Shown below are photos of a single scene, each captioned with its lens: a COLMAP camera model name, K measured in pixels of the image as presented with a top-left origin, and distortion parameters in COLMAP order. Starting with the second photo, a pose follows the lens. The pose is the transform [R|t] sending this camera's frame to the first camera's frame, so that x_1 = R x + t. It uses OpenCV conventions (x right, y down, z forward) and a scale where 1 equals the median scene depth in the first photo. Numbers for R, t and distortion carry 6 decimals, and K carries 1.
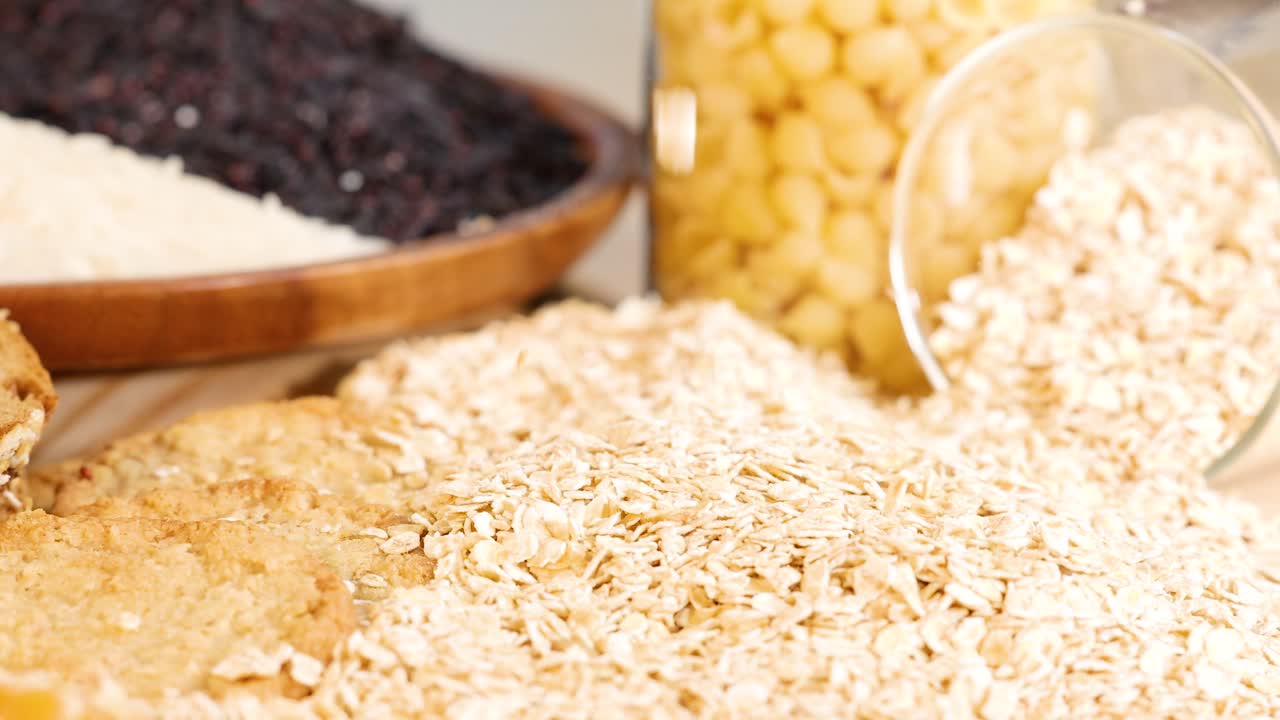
lens RADIAL K [[6014.7, 0, 639.7], [0, 6014.7, 360.3], [0, 0, 1]] dist [0.168775, 0.000000]
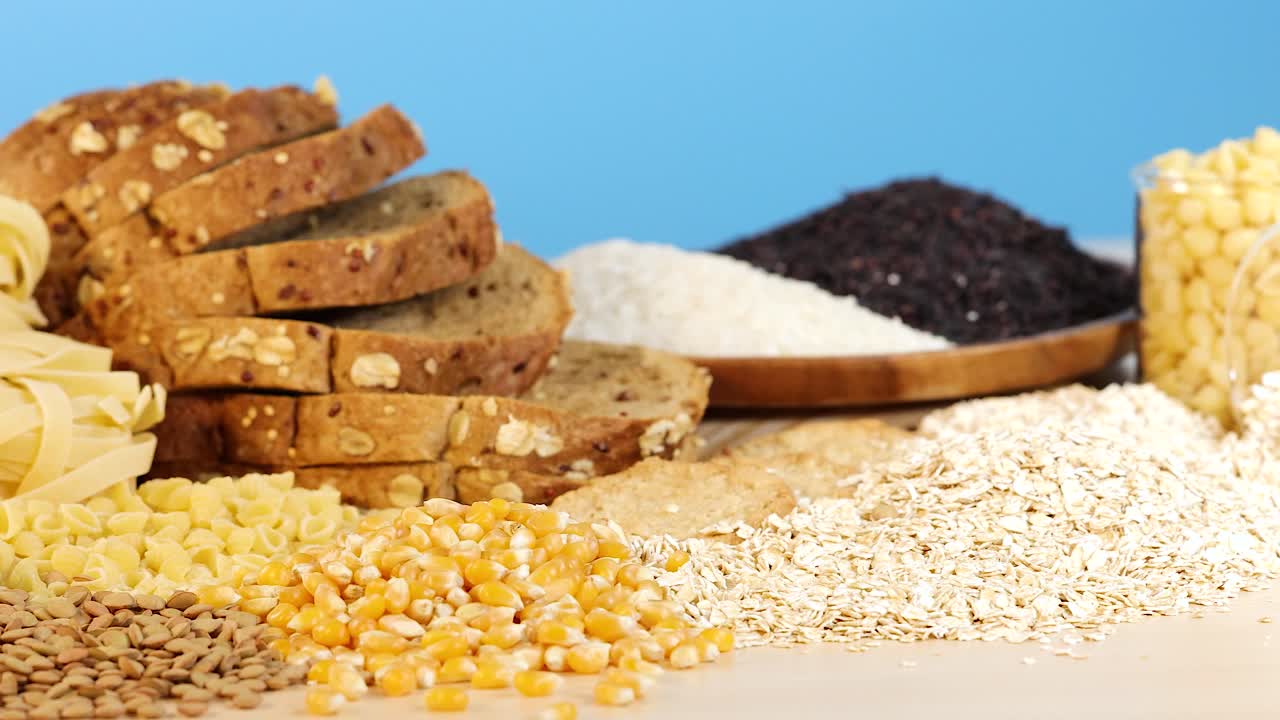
lens RADIAL K [[6014.7, 0, 642.6], [0, 6014.7, 358.7], [0, 0, 1]] dist [0.168775, 0.000000]
pose [[0.943475, 0.020777, -0.330791, 0.446652], [-0.041998, 0.997483, -0.057136, 0.087467], [0.328771, 0.067799, 0.941973, -0.676189]]
